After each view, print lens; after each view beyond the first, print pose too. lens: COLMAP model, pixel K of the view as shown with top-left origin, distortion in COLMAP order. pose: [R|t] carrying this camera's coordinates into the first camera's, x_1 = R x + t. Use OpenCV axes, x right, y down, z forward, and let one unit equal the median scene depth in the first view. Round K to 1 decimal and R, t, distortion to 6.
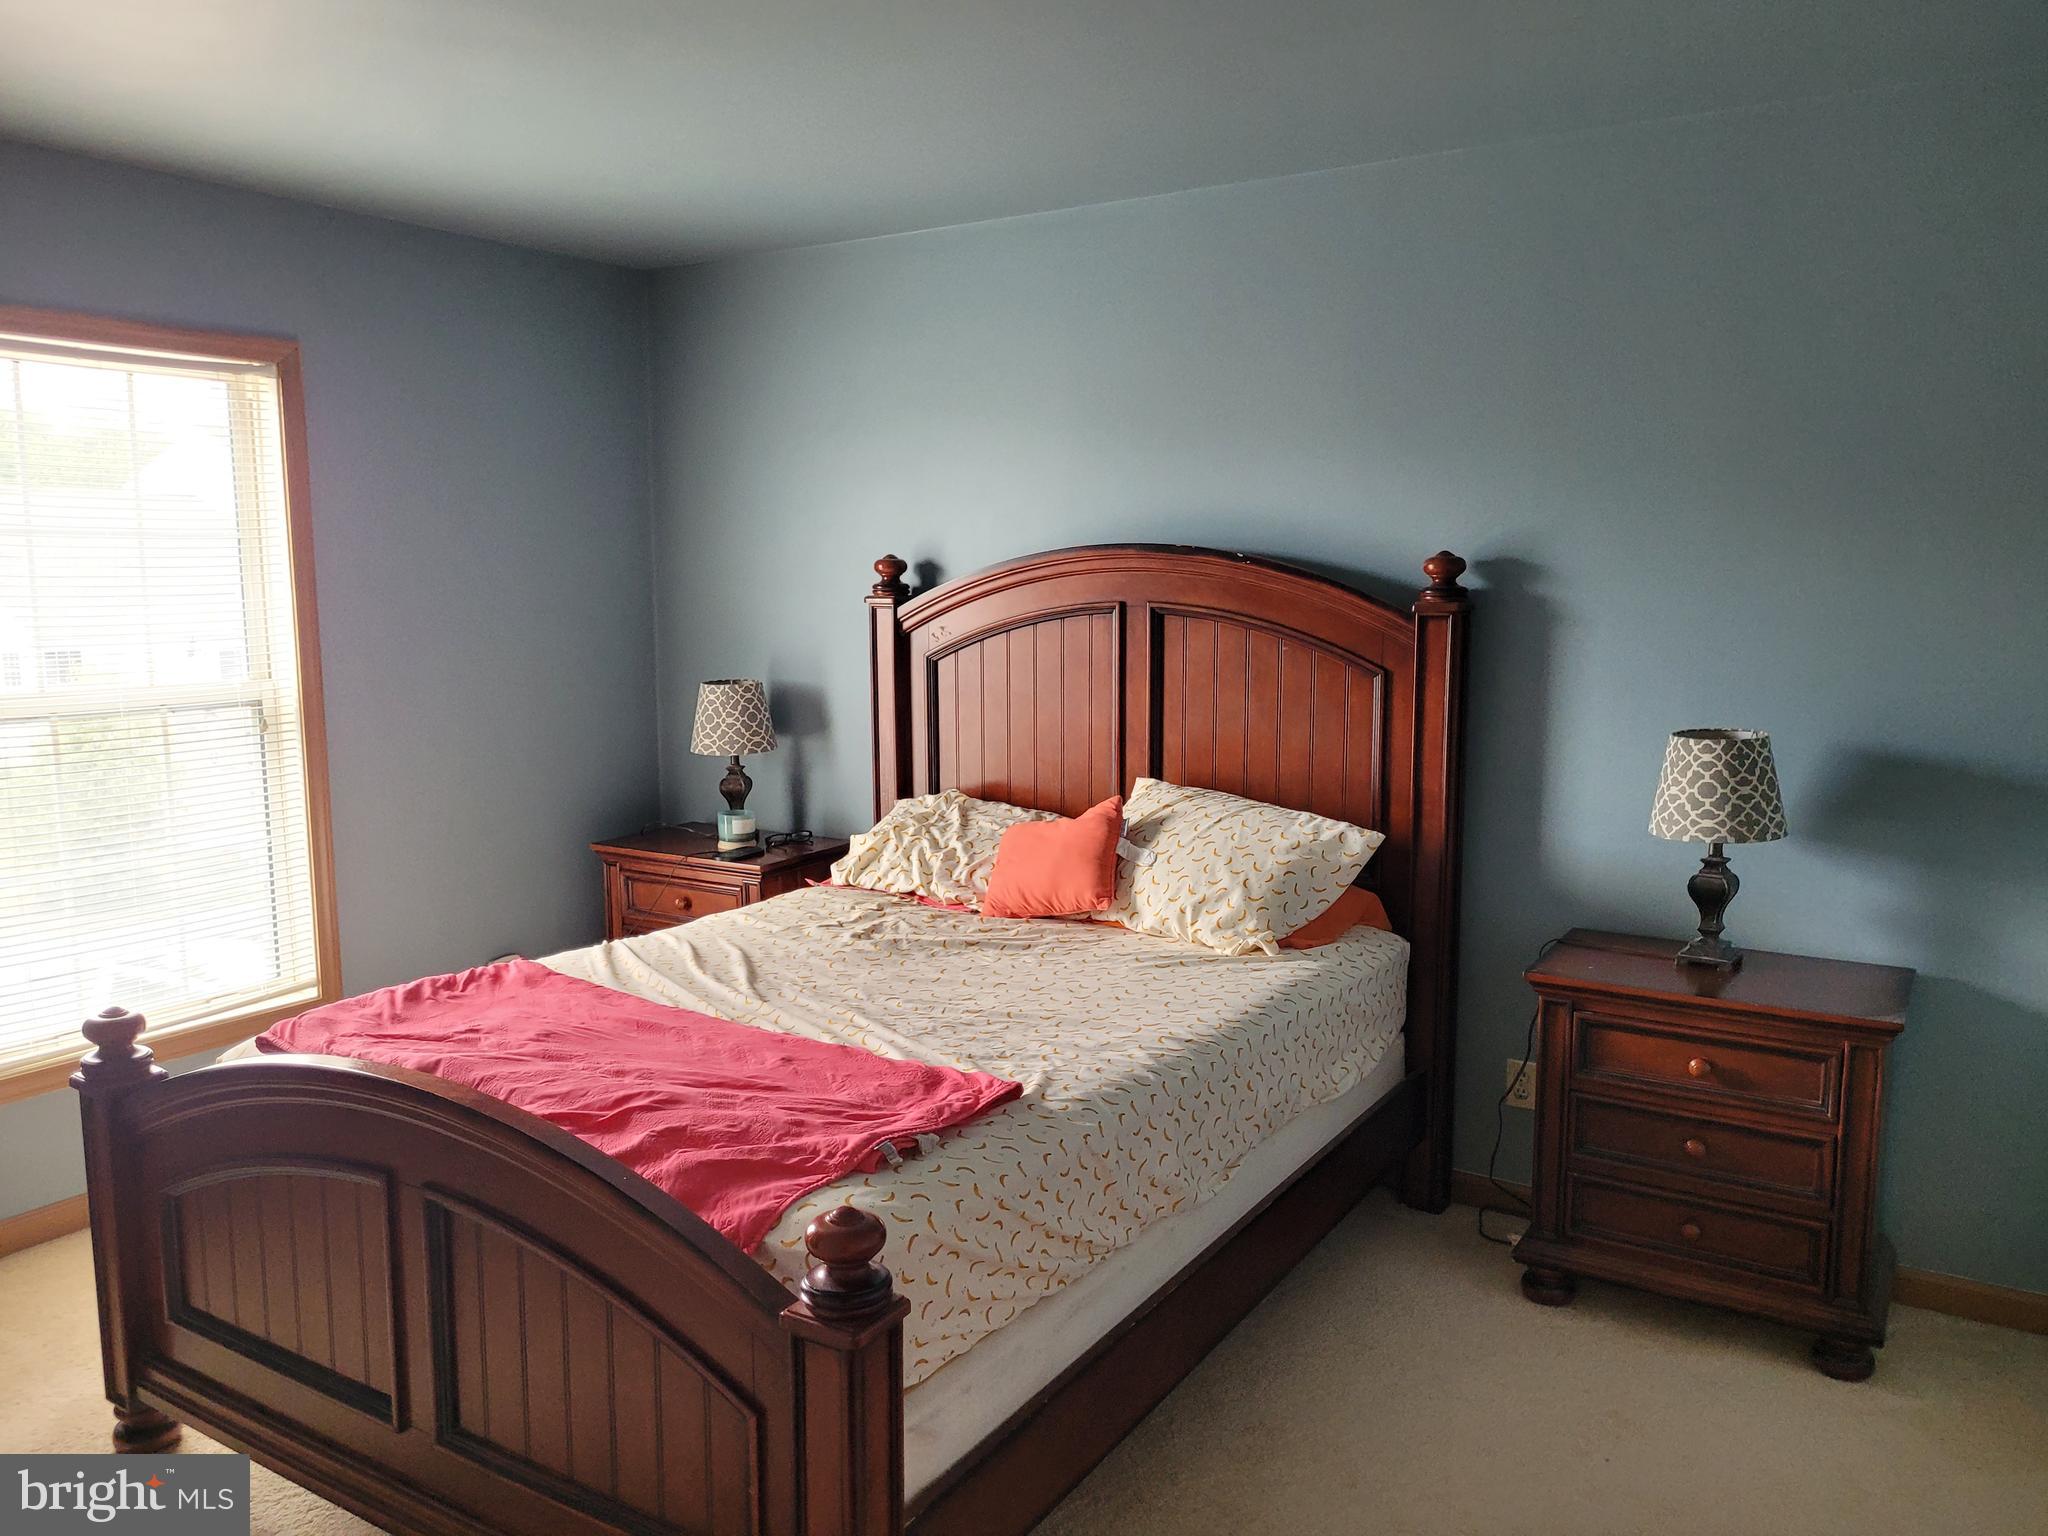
lens RADIAL K [[1539.8, 0, 1023.2], [0, 1539.8, 765.8], [0, 0, 1]] dist [0.037003, -0.034478]
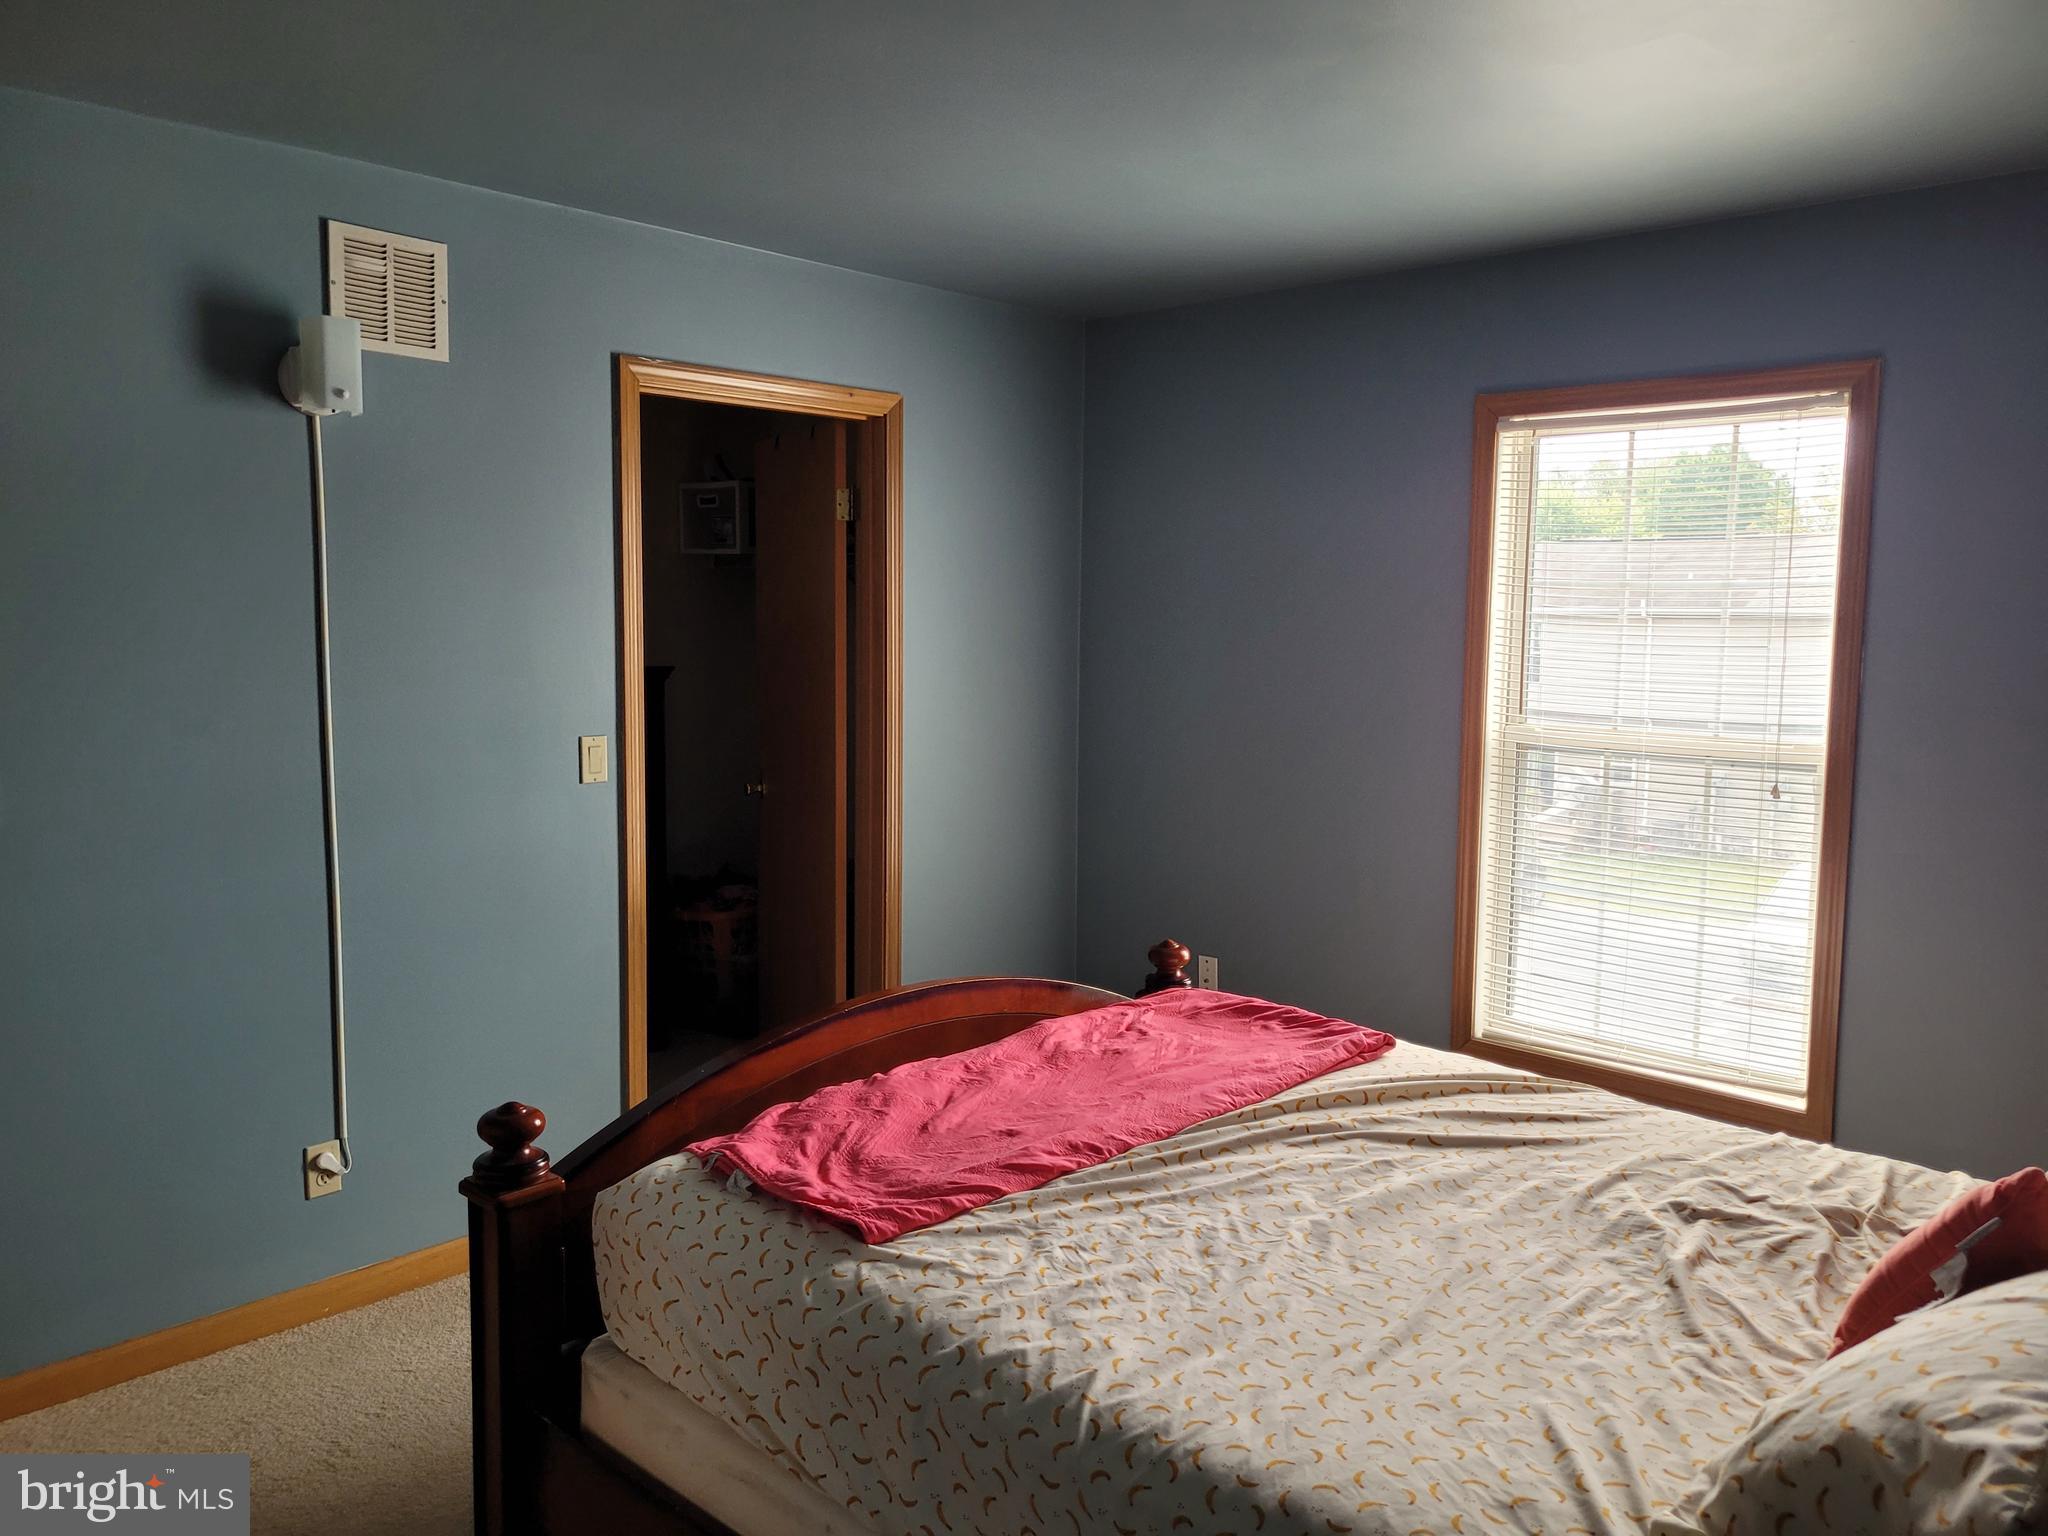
lens RADIAL K [[1539.8, 0, 1069.6], [0, 1539.8, 754.4], [0, 0, 1]] dist [0.037003, -0.034478]
pose [[-0.158890, 0.093331, -0.982875, 0.949658], [-0.145381, 0.982458, 0.116794, -0.189877], [0.976534, 0.161448, -0.142534, 1.465238]]
